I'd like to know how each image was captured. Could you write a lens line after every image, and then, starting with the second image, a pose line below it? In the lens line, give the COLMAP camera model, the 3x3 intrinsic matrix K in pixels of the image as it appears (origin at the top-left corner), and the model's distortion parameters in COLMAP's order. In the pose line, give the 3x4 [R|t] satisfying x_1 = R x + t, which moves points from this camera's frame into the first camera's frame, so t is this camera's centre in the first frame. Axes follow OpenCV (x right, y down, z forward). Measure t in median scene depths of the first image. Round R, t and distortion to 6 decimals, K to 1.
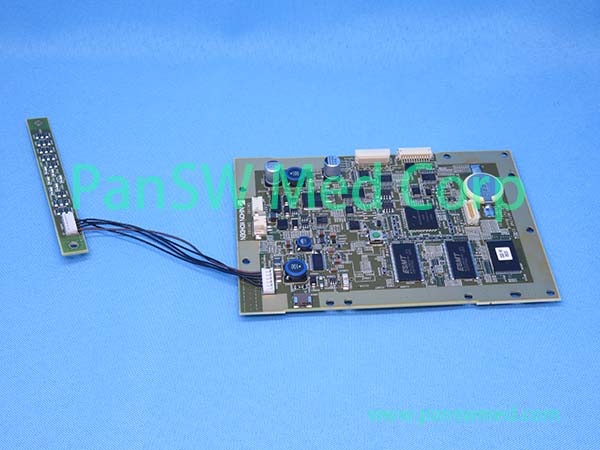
lens RADIAL K [[958.2, 0, 298.7], [0, 958.2, 225.0], [0, 0, 1]] dist [-0.107755, 0.000000]
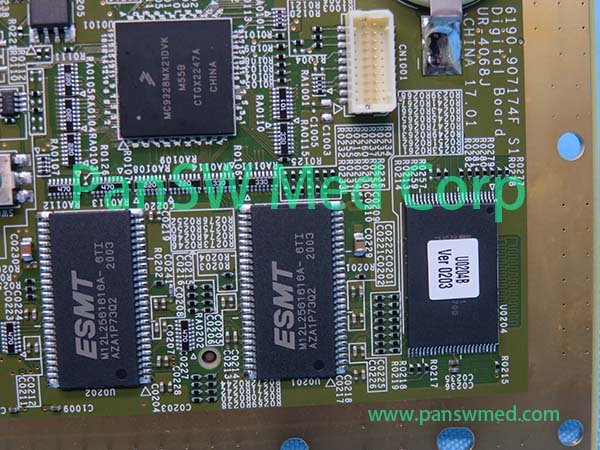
lens RADIAL K [[958.2, 0, 299.2], [0, 958.2, 224.5], [0, 0, 1]] dist [-0.107755, 0.000000]
pose [[0.997223, 0.036204, 0.065083, 0.151607], [-0.072644, 0.665428, 0.742919, -0.182895], [-0.016412, -0.745584, 0.666210, 0.824507]]
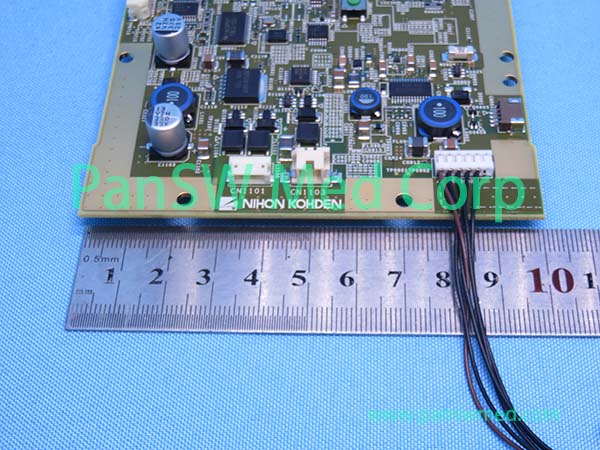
lens RADIAL K [[958.2, 0, 299.7], [0, 958.2, 225.8], [0, 0, 1]] dist [-0.107755, 0.000000]
pose [[0.108031, -0.825722, 0.553635, -0.327913], [0.745501, 0.435707, 0.504368, -0.230478], [-0.657691, 0.358248, 0.662647, 0.716242]]
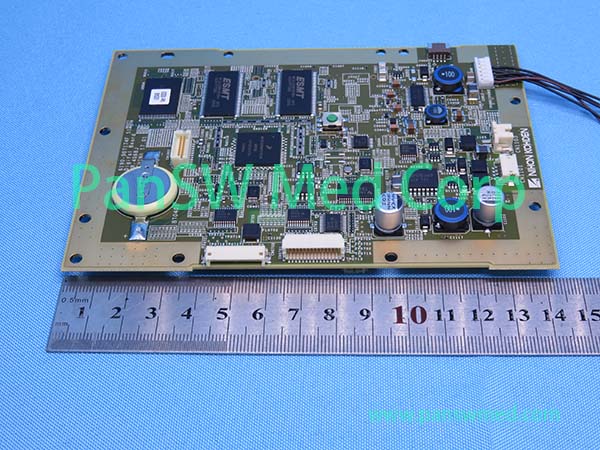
lens RADIAL K [[958.2, 0, 300.5], [0, 958.2, 224.1], [0, 0, 1]] dist [-0.107755, 0.000000]
pose [[-0.995126, -0.066918, 0.072427, 0.048874], [0.078029, -0.085284, 0.993297, -0.695226], [-0.060293, 0.994107, 0.090090, 1.024994]]
